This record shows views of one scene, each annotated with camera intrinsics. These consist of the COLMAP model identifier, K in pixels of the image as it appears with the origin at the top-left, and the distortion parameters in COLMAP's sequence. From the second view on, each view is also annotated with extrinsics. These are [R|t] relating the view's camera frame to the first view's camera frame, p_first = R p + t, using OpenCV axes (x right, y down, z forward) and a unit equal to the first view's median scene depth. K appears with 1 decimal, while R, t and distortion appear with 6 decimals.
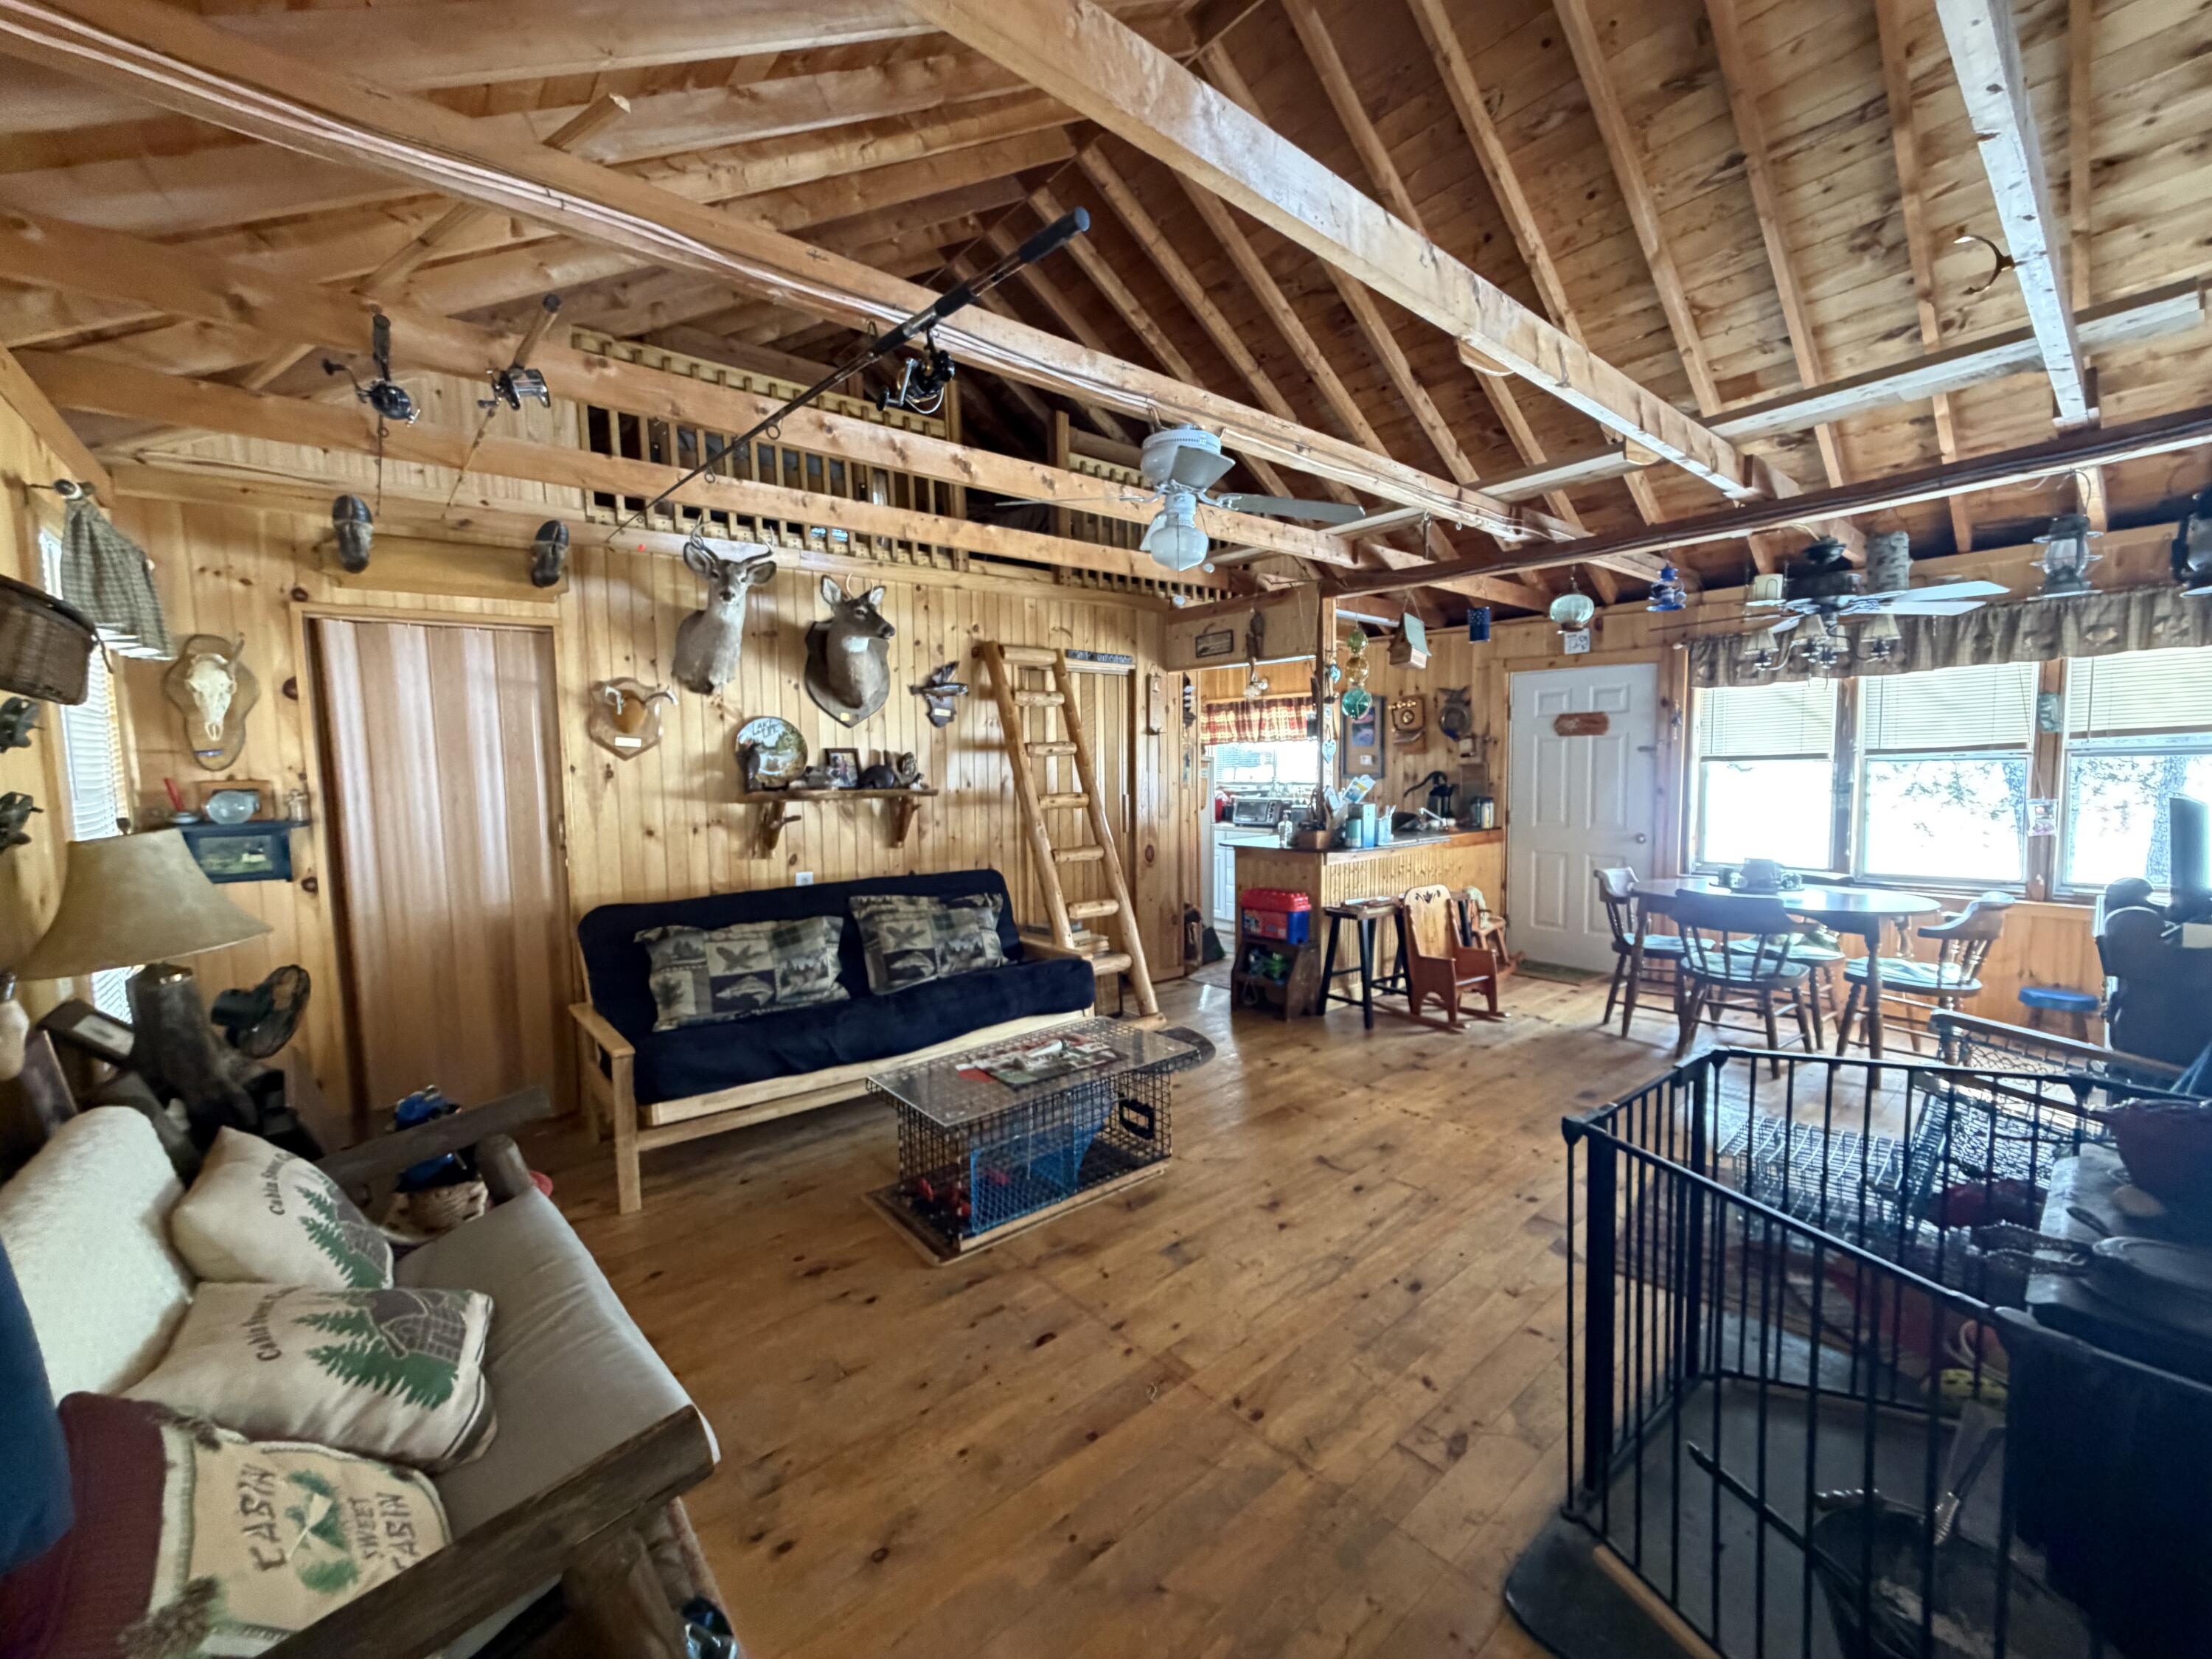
lens RADIAL K [[878.7, 0, 1099.3], [0, 878.7, 833.7], [0, 0, 1]] dist [0.000591, 0.000305]
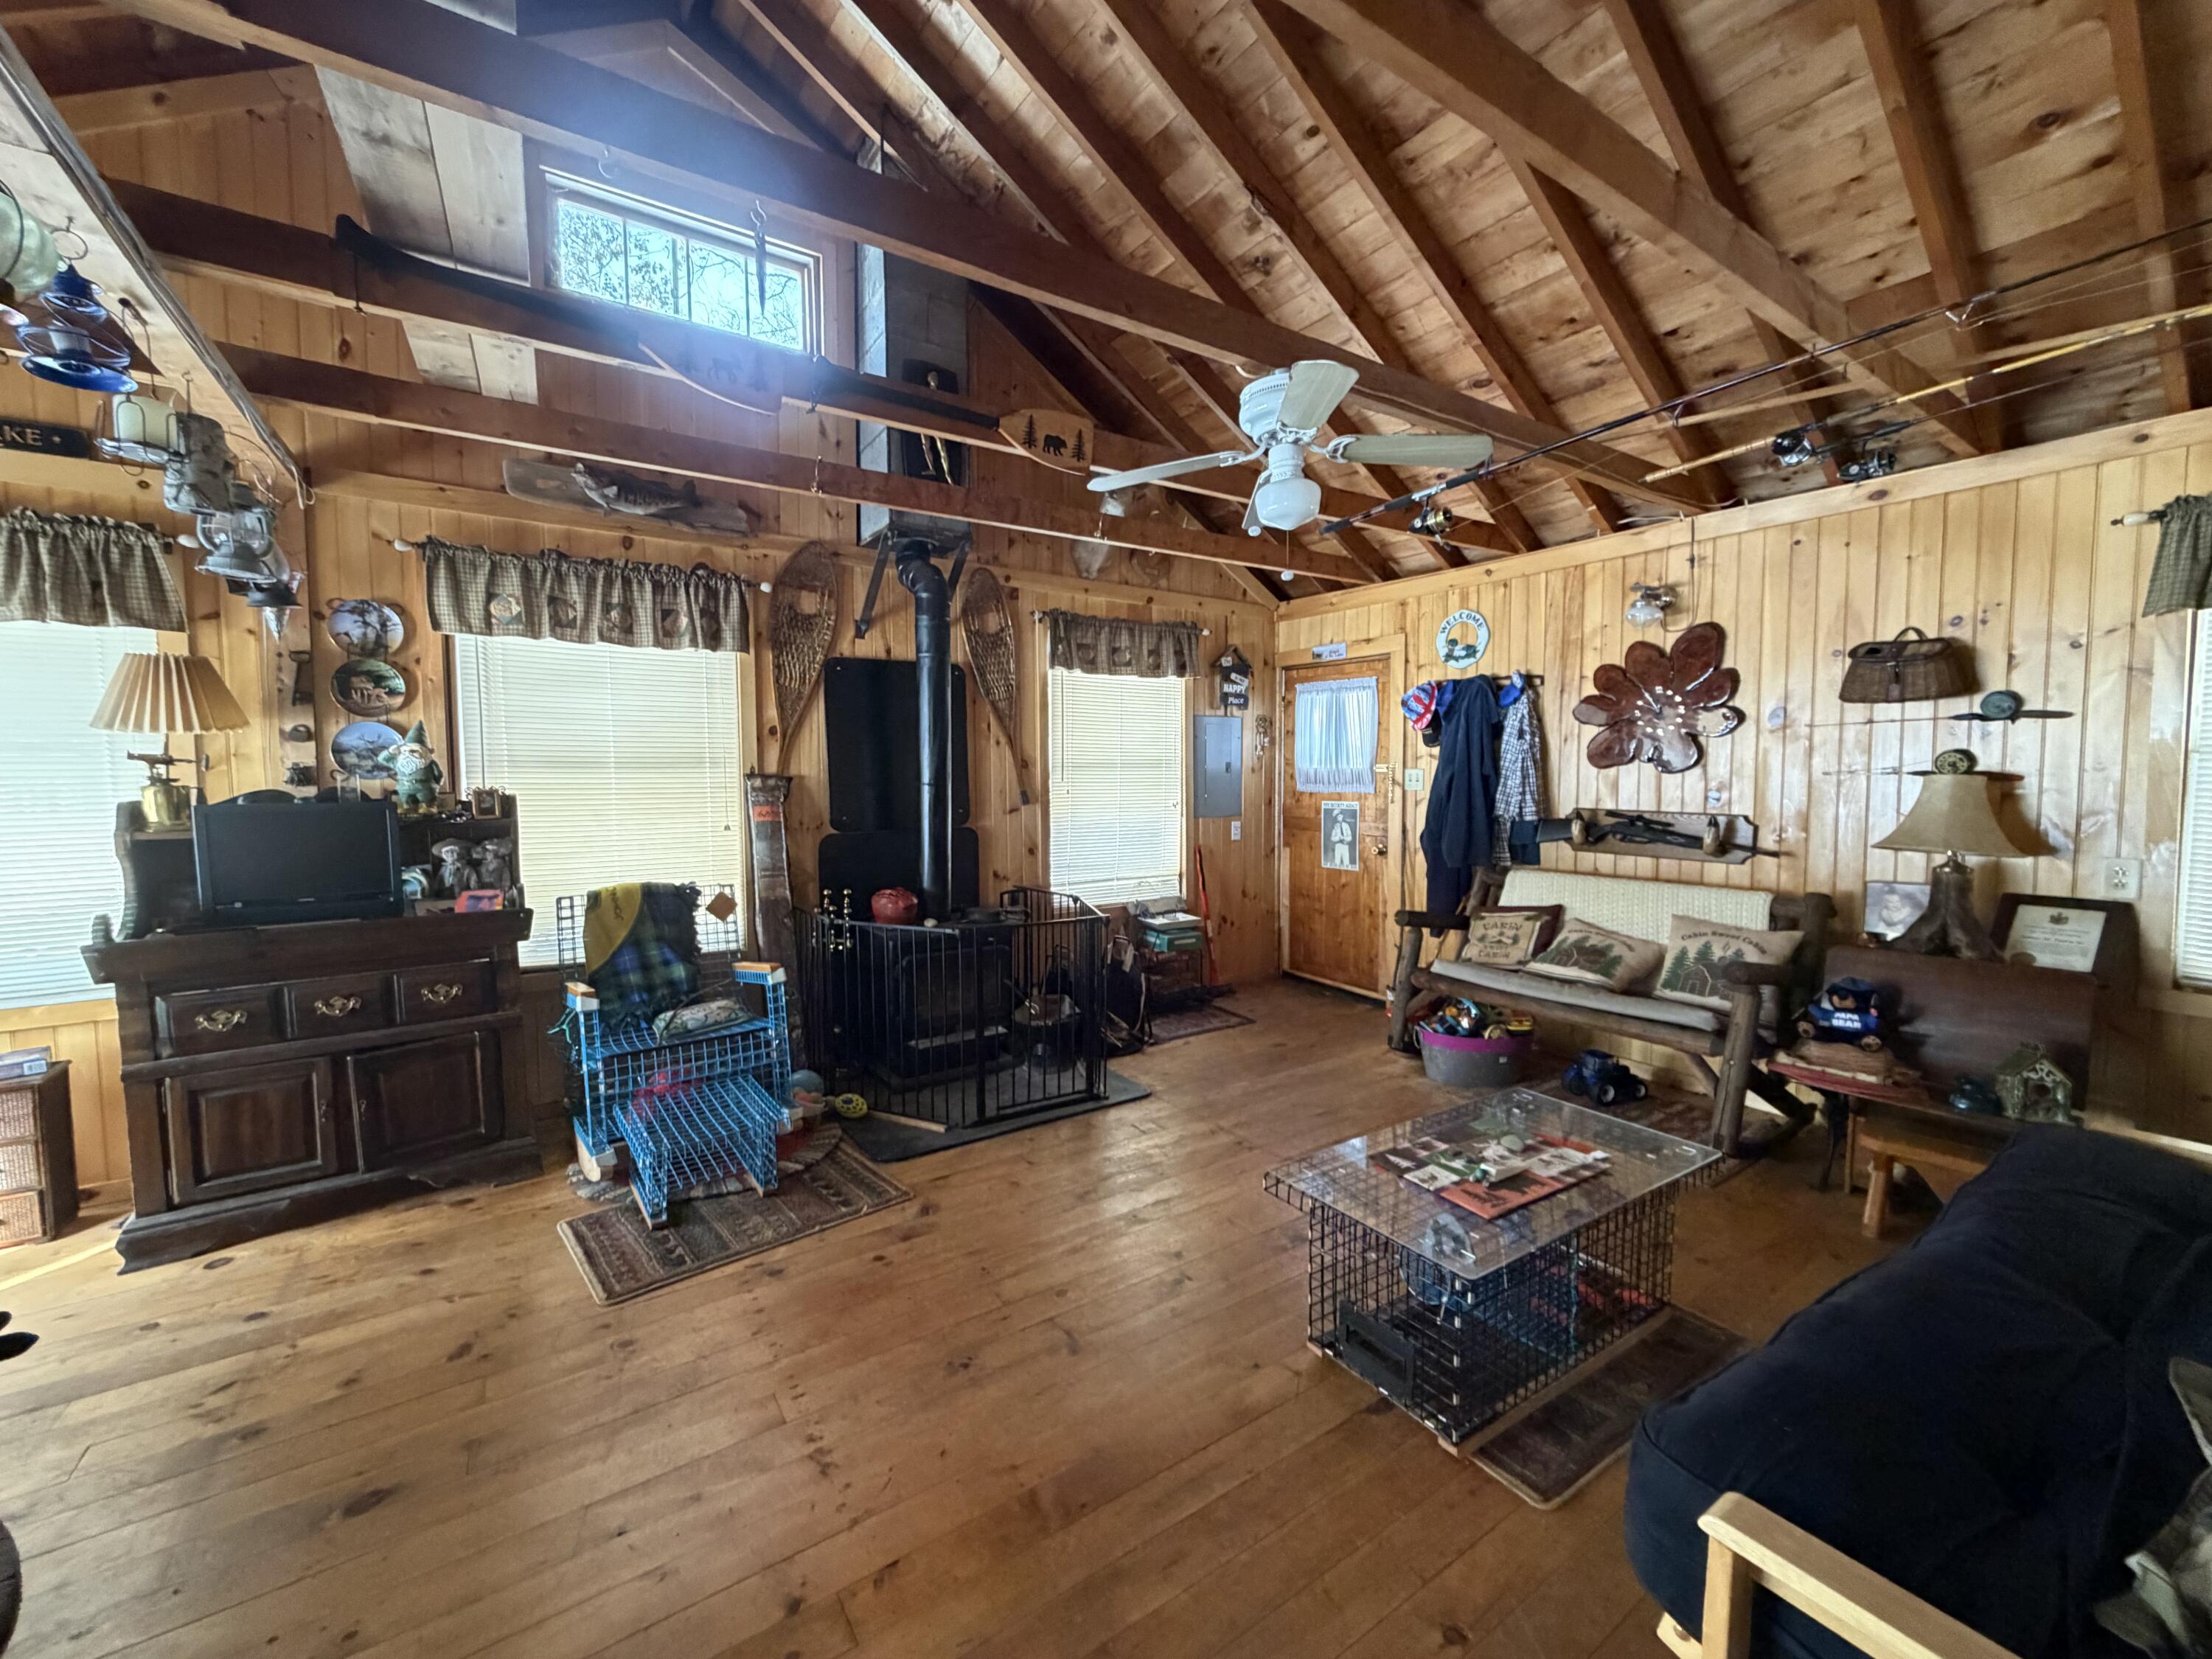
lens RADIAL K [[878.7, 0, 1100.3], [0, 878.7, 830.3], [0, 0, 1]] dist [0.000591, 0.000305]
pose [[-0.994681, 0.019715, 0.101099, 0.115785], [0.033715, 0.989760, 0.138701, -0.074159], [-0.097329, 0.141372, -0.985160, 1.144499]]
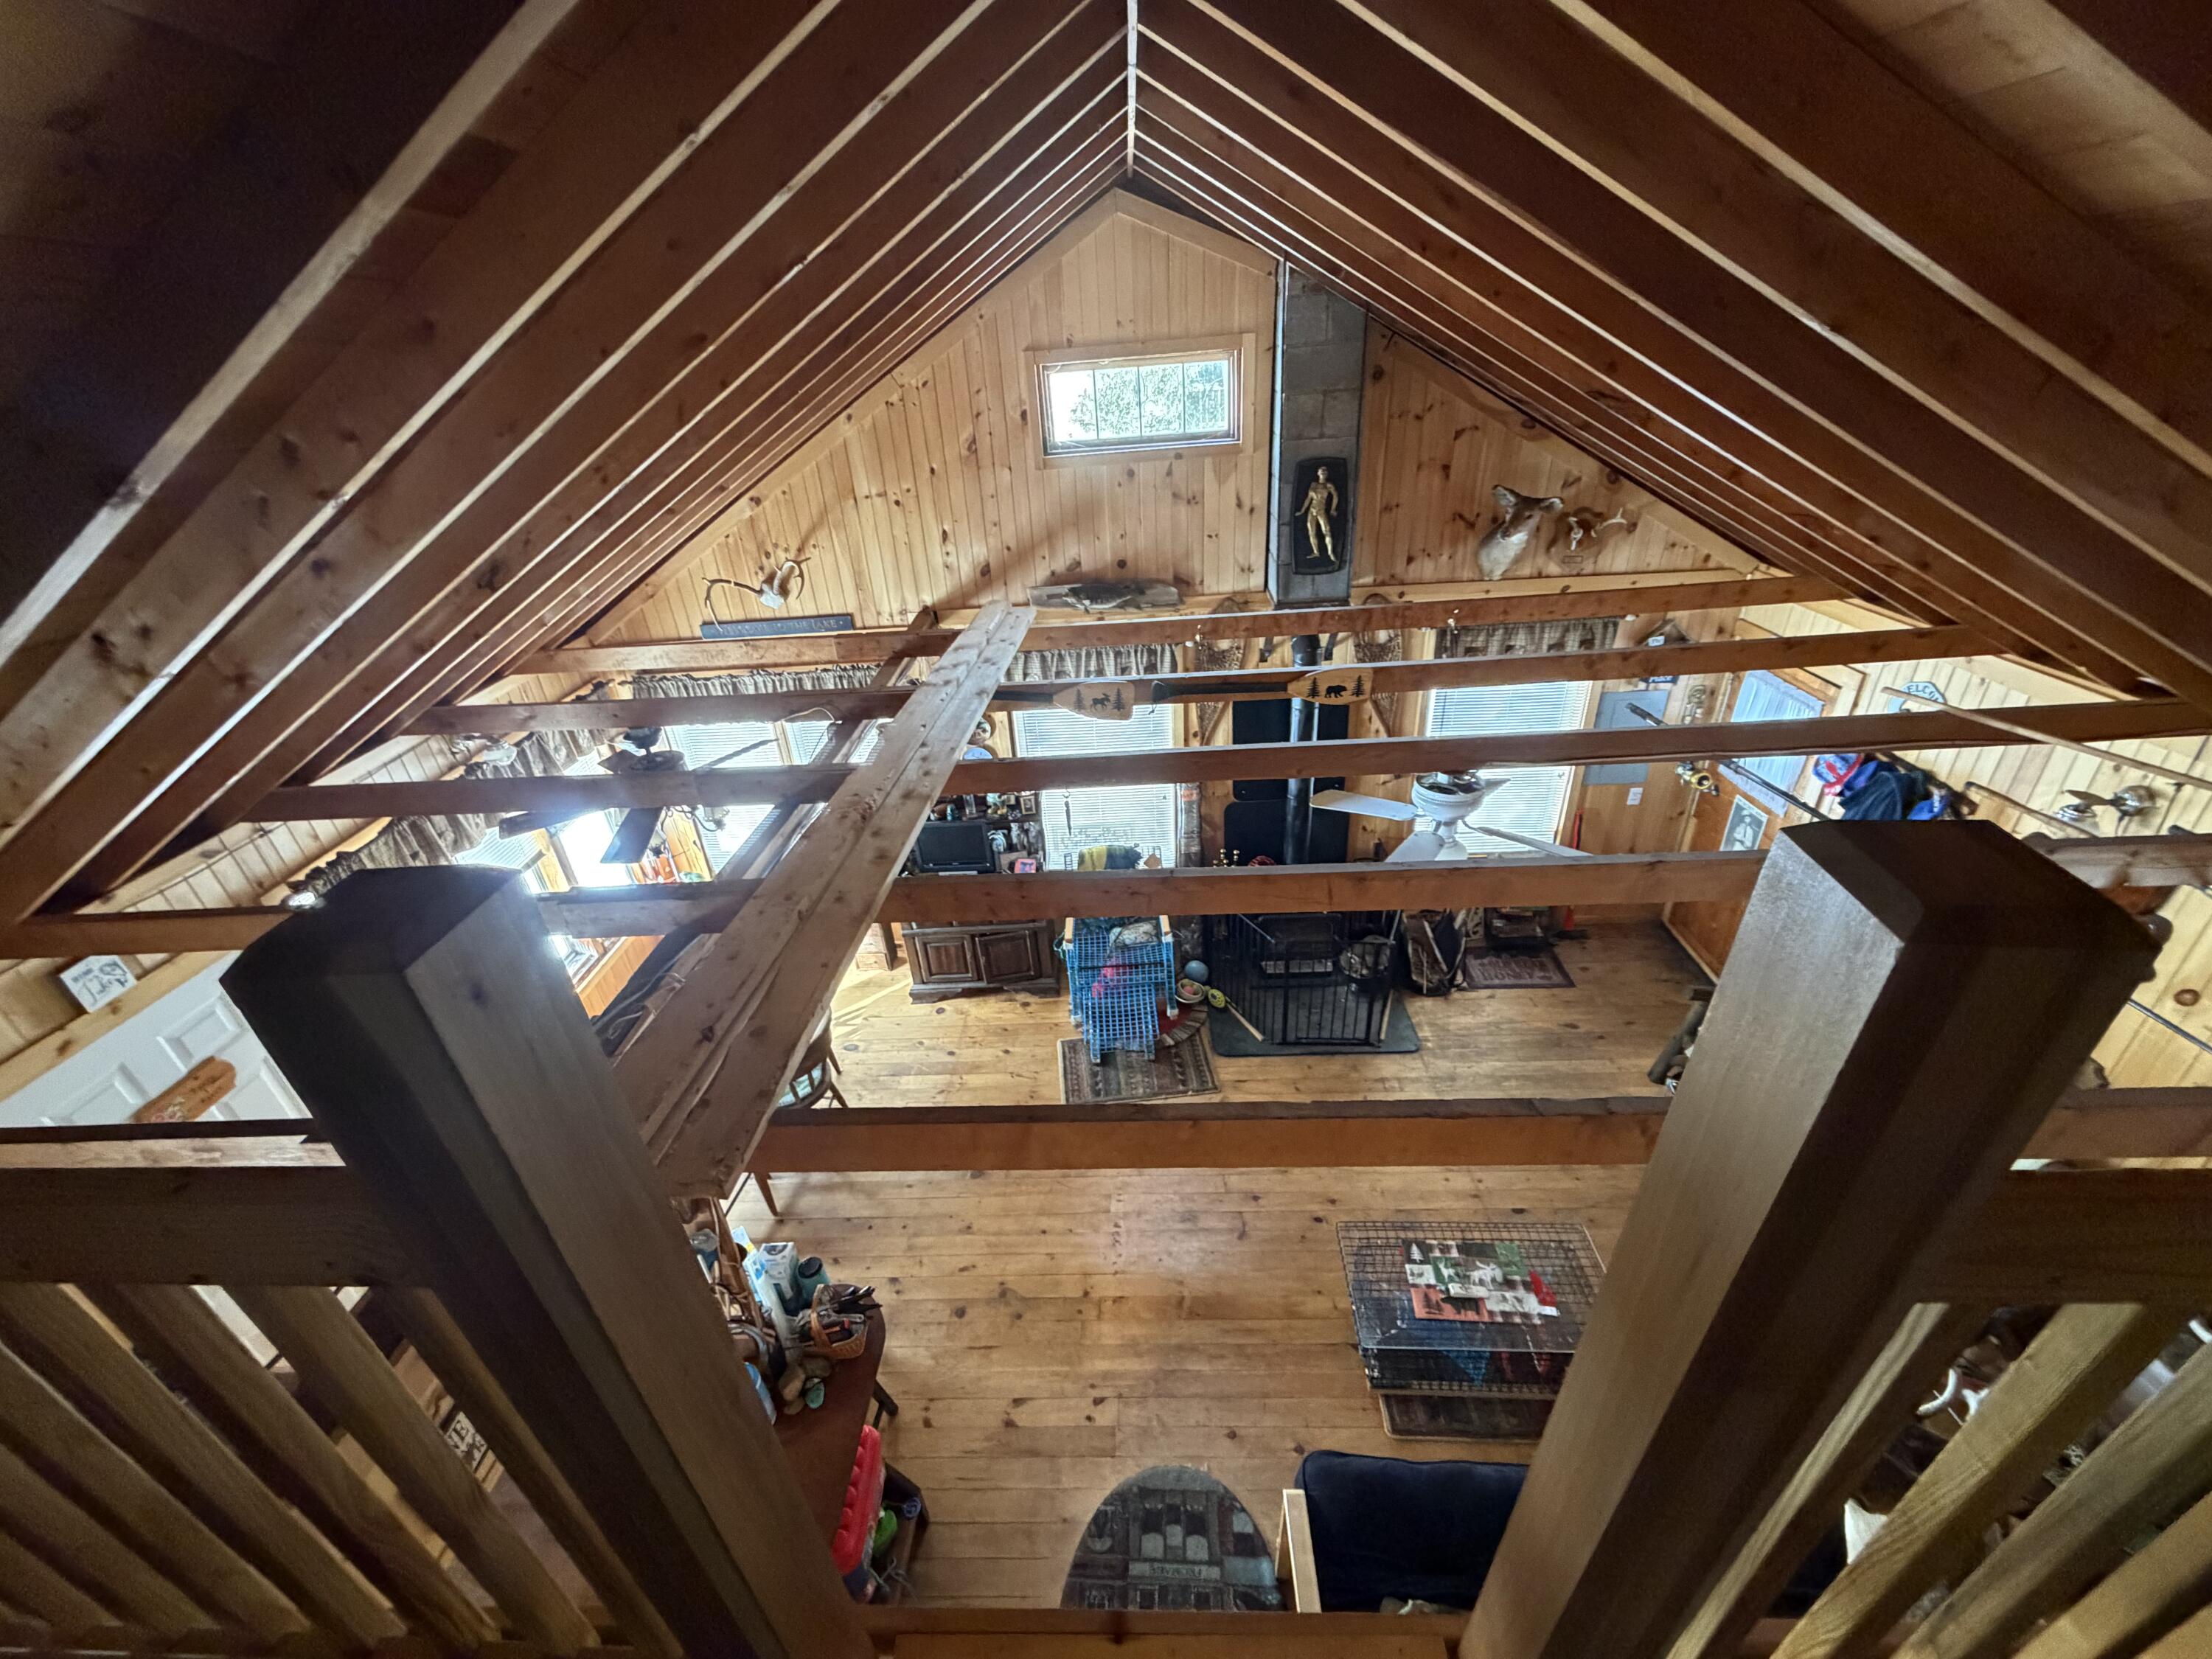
lens RADIAL K [[878.7, 0, 1100.9], [0, 878.7, 826.9], [0, 0, 1]] dist [0.000591, 0.000305]
pose [[-0.742120, -0.258075, 0.618591, -0.177307], [0.131987, 0.848565, 0.512364, -0.613774], [-0.657143, 0.461881, -0.595675, 1.180997]]
